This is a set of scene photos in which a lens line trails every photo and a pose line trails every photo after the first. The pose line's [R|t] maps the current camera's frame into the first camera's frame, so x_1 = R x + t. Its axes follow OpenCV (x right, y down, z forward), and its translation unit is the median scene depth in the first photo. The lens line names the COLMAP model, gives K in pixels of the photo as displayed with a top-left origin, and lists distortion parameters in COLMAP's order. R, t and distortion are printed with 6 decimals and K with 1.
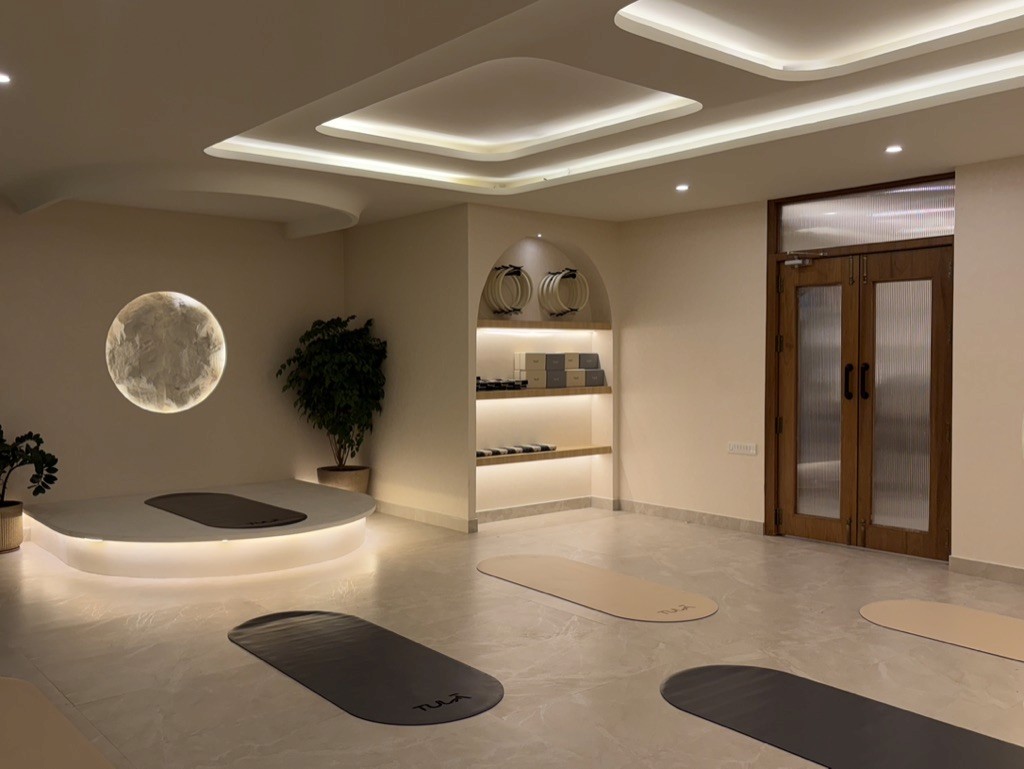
lens RADIAL K [[925.5, 0, 513.5], [0, 925.5, 391.2], [0, 0, 1]] dist [-0.011956, -0.003030]
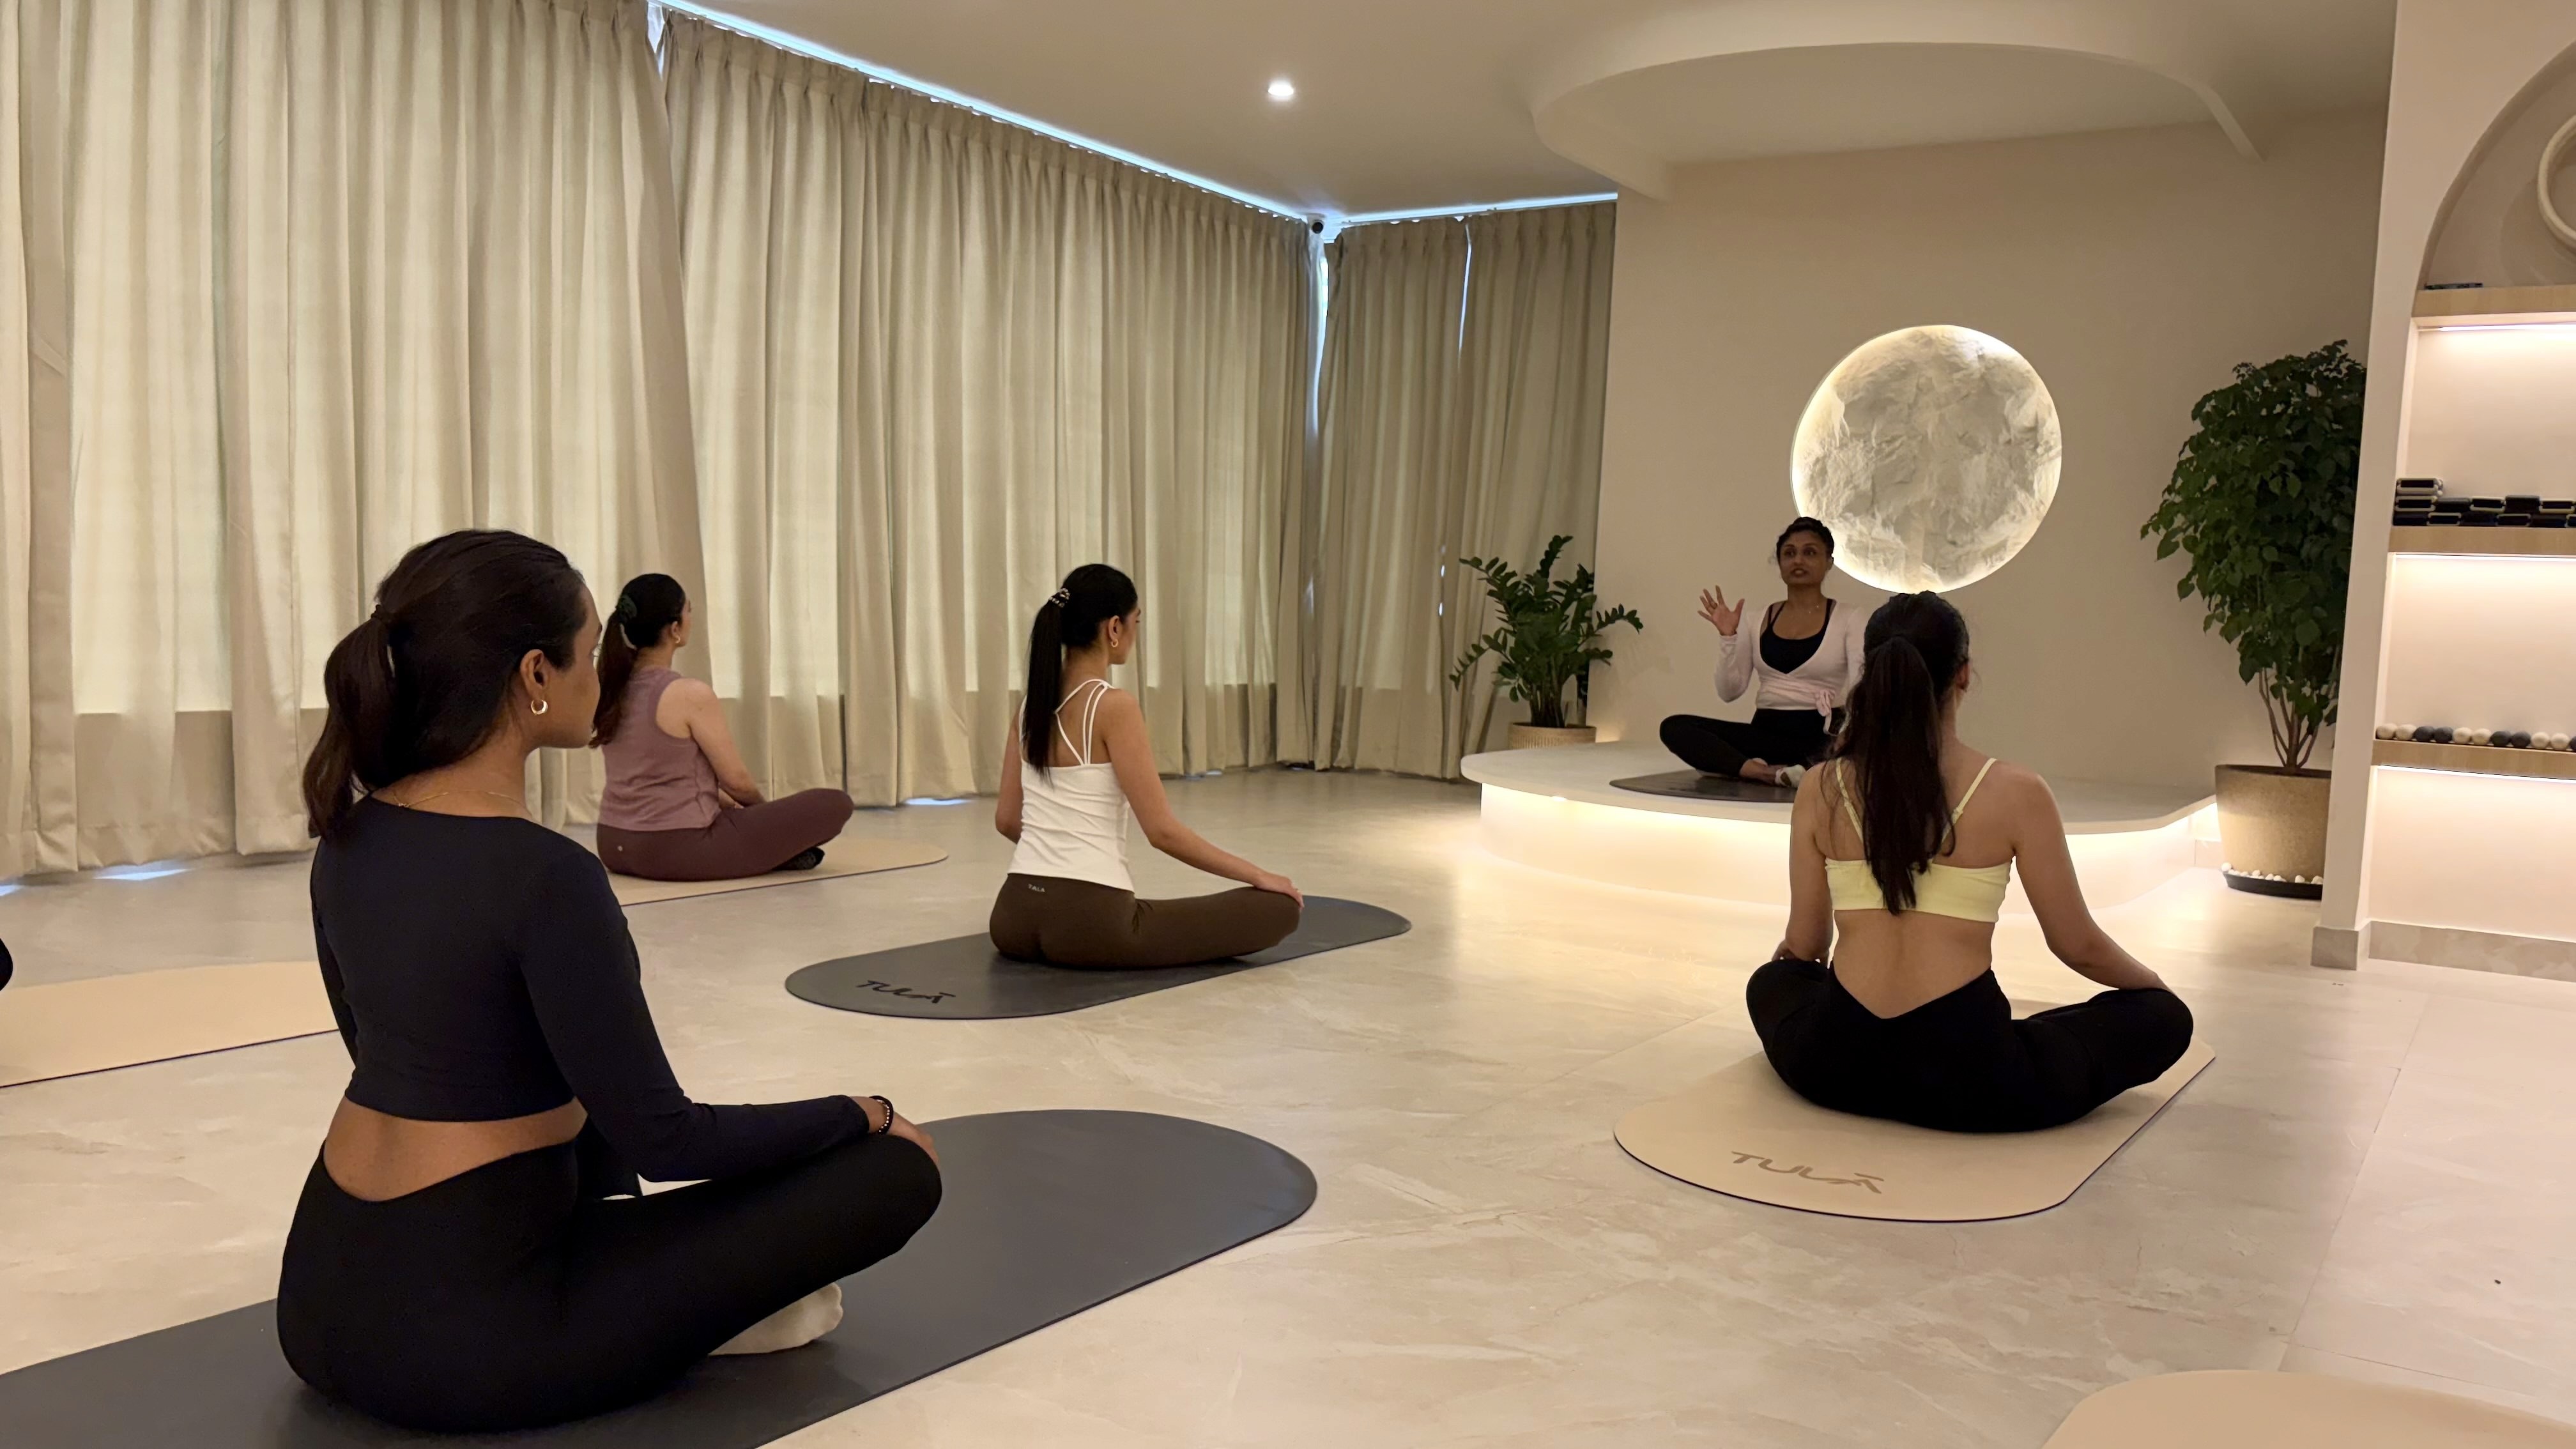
lens RADIAL K [[1971.4, 0, 1284.4], [0, 1971.4, 738.7], [0, 0, 1]] dist [0.001428, 0.014435]
pose [[0.278230, 0.085526, -0.956699, 0.487449], [-0.074733, 0.994936, 0.067210, 0.053187], [0.957603, 0.052797, 0.283213, 0.429113]]
